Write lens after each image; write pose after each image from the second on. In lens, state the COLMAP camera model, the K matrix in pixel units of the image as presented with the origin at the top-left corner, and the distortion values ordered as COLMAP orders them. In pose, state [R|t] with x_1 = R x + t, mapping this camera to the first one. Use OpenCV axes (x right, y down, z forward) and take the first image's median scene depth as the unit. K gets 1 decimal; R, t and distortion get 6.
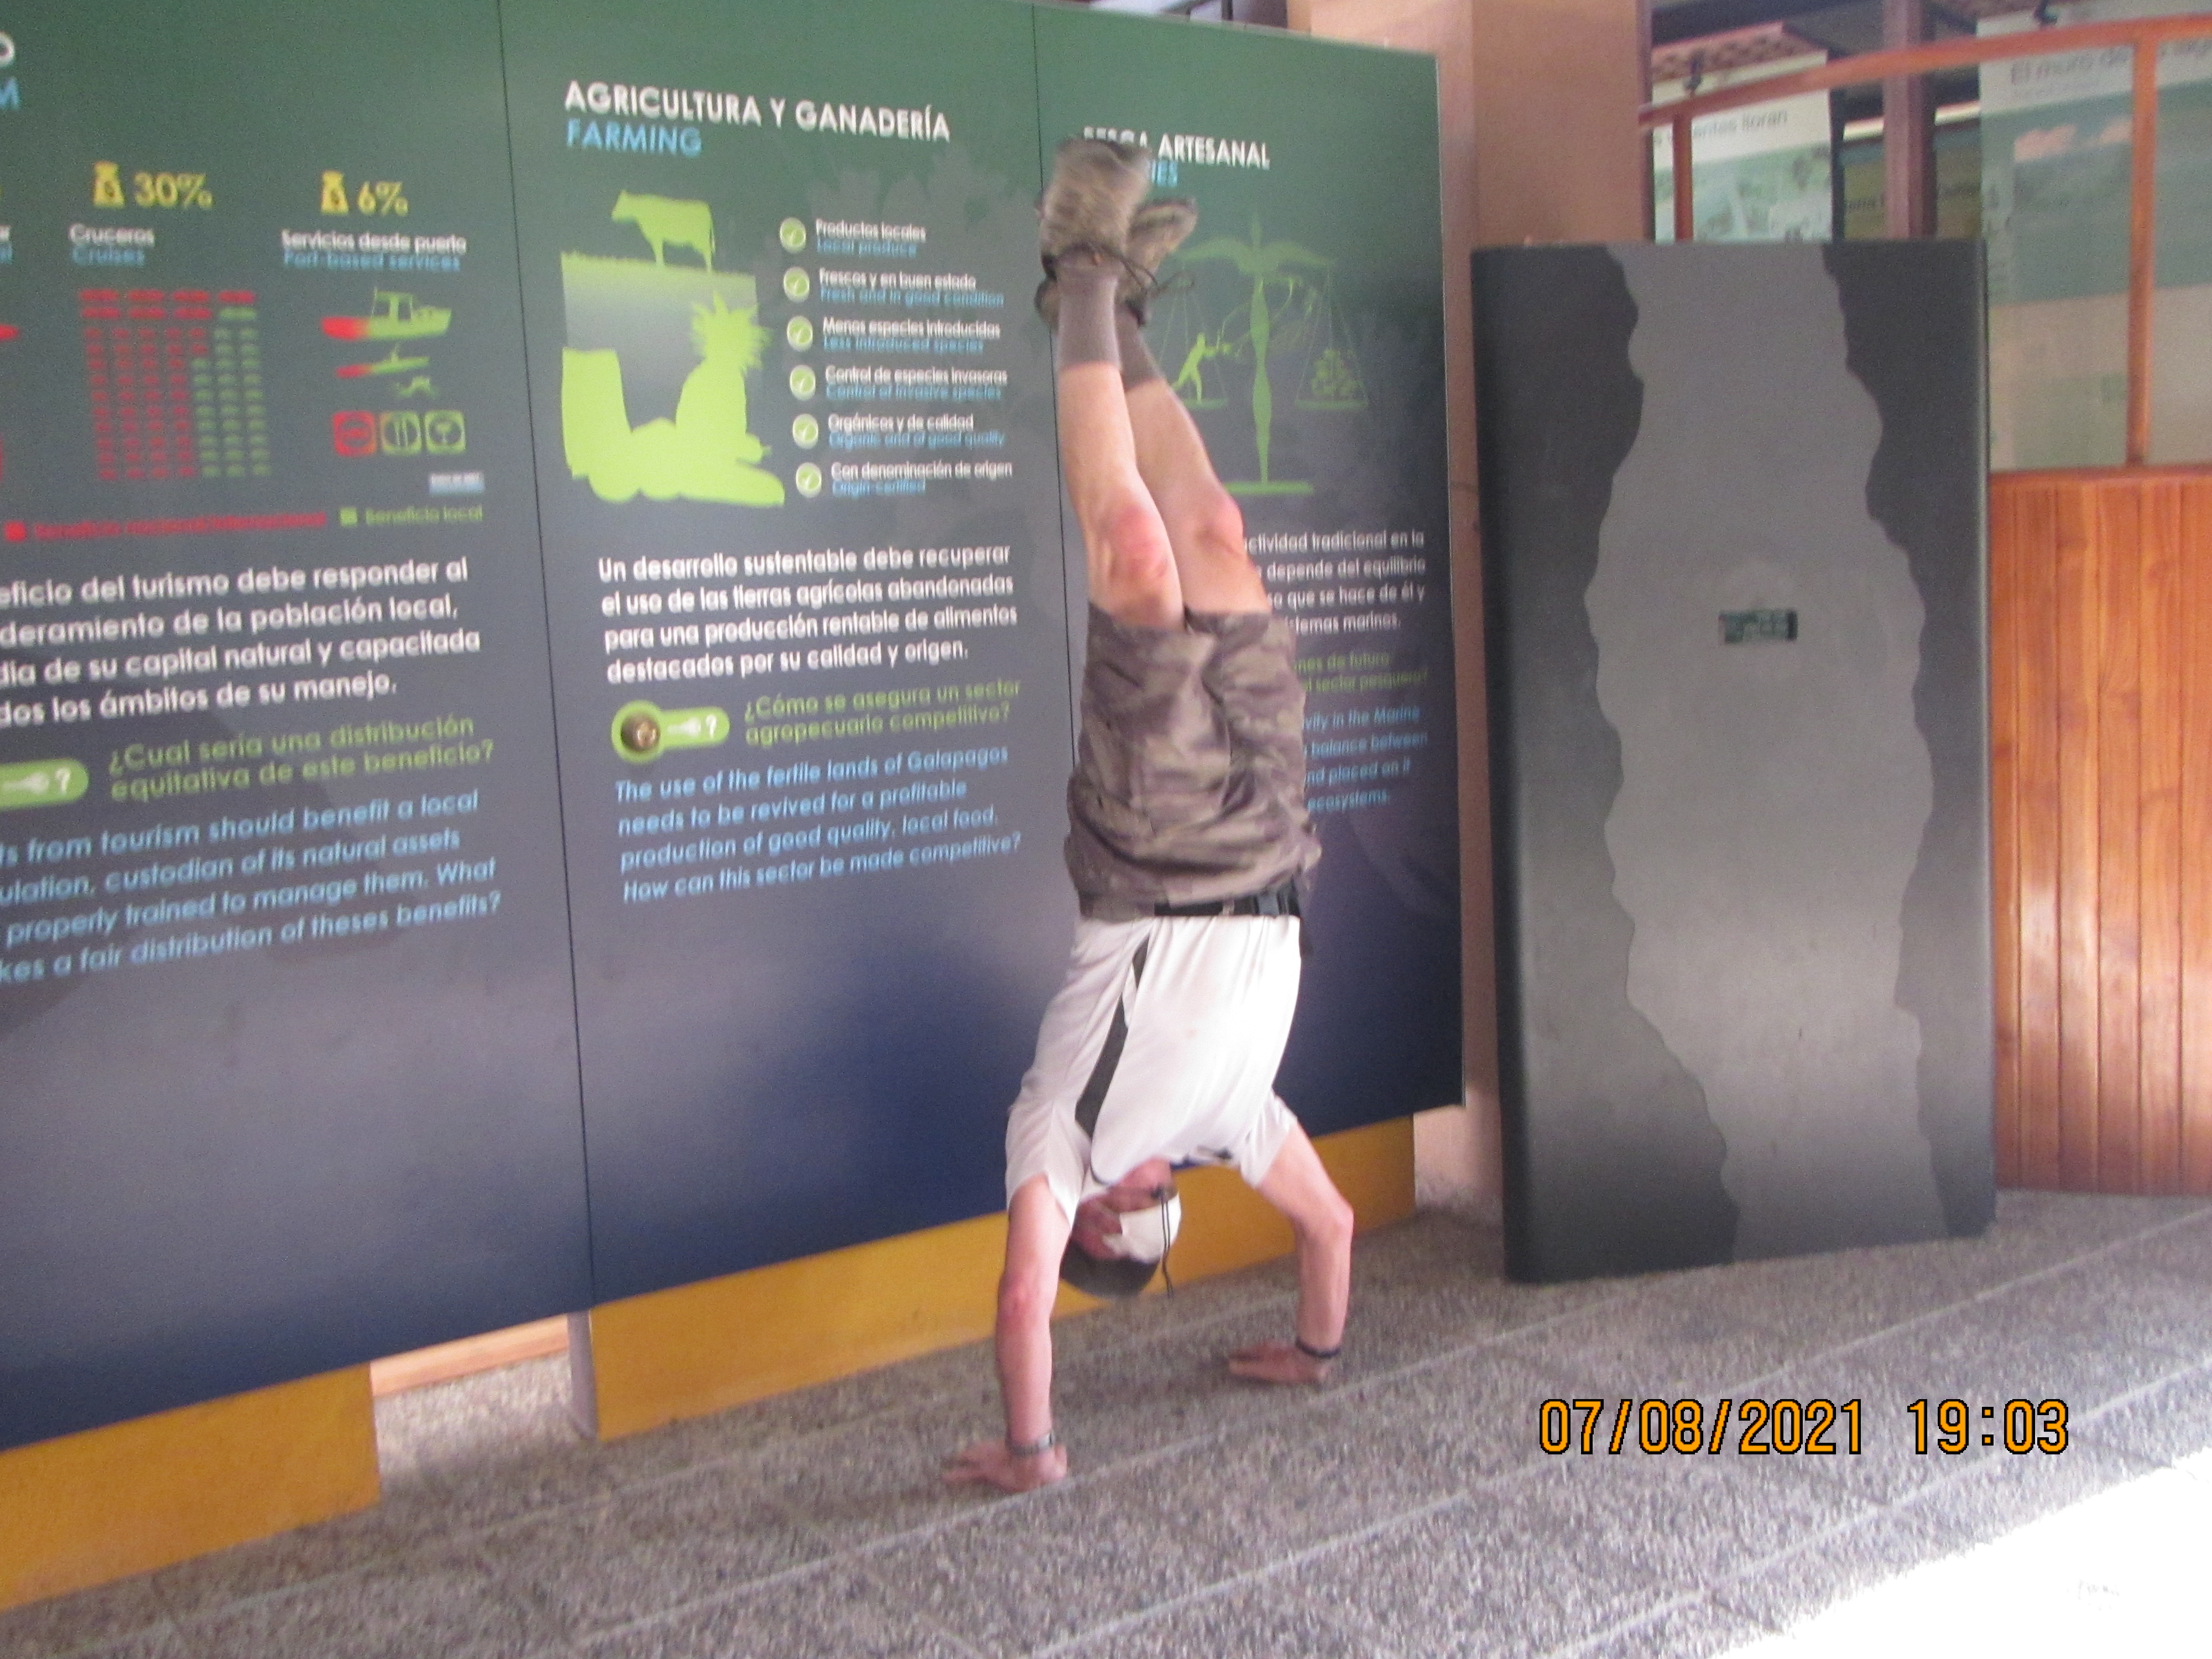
lens RADIAL K [[2196.0, 0, 1097.8], [0, 2196.0, 820.4], [0, 0, 1]] dist [0.014787, 0.000000]
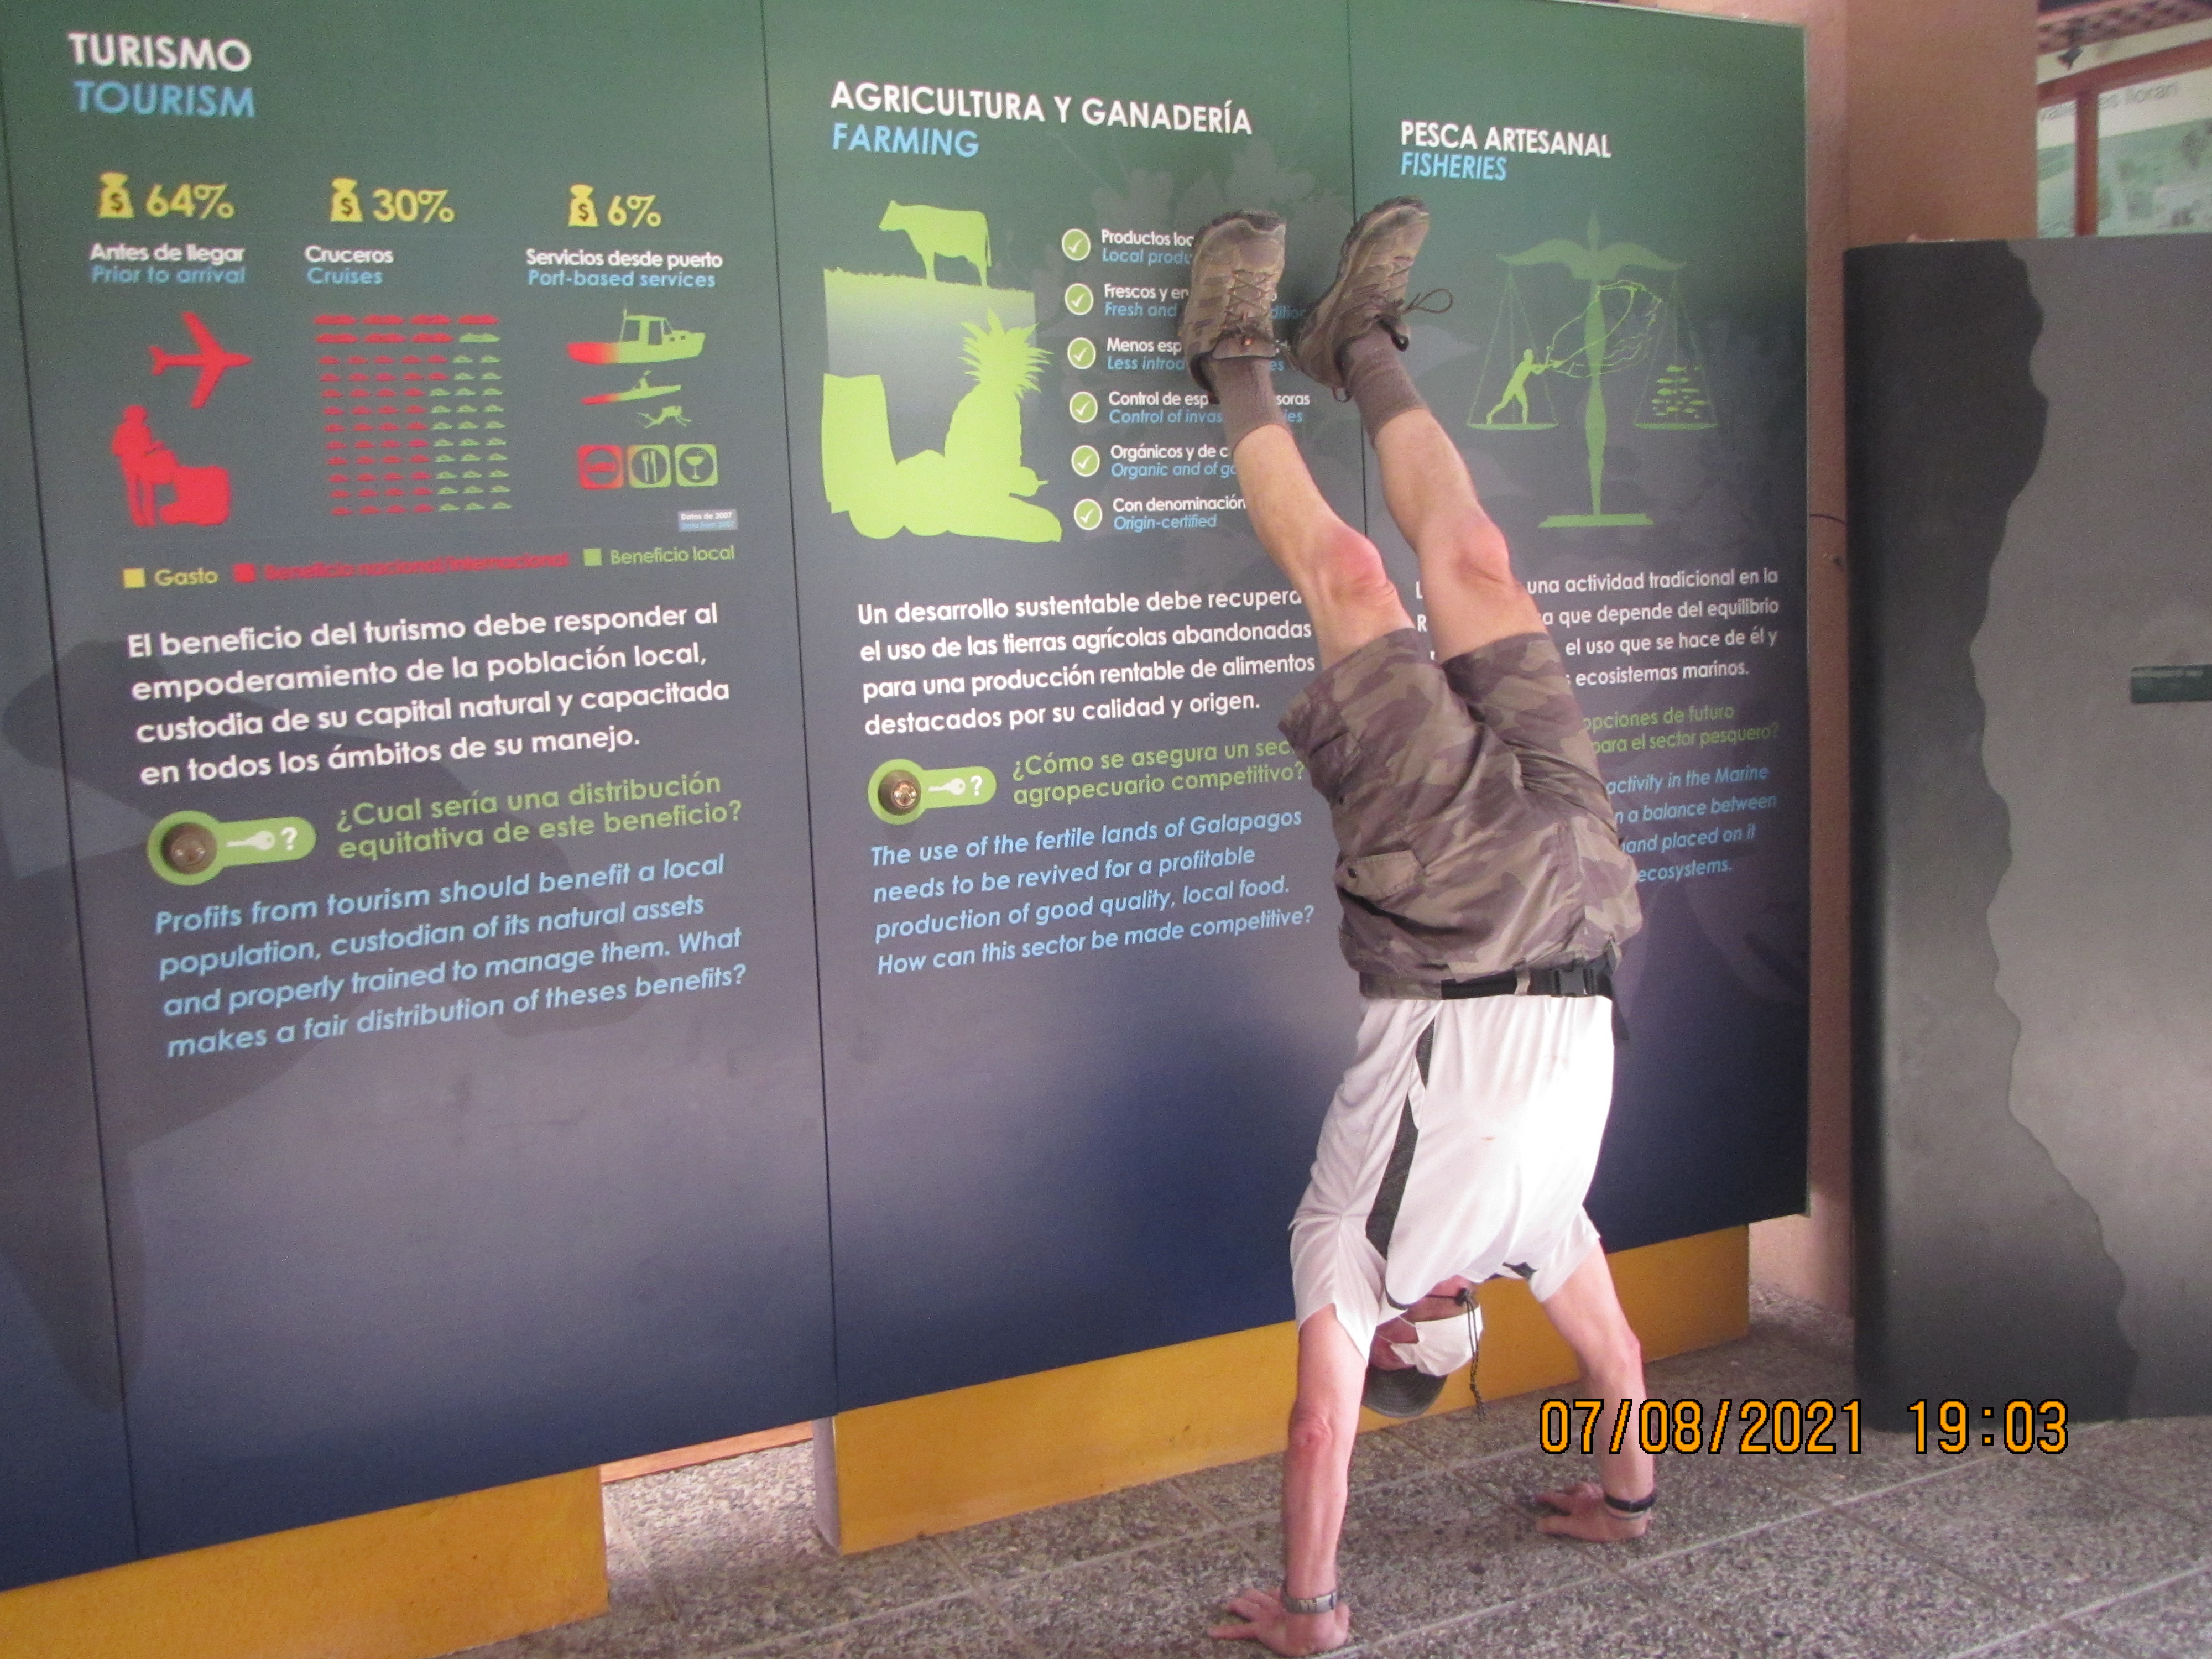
lens RADIAL K [[2196.0, 0, 1111.9], [0, 2196.0, 837.4], [0, 0, 1]] dist [0.014787, 0.000000]
pose [[0.991423, 0.023566, -0.128548, -0.002160], [-0.022466, 0.999698, 0.010003, -0.031105], [0.128745, -0.007029, 0.991653, 0.100960]]
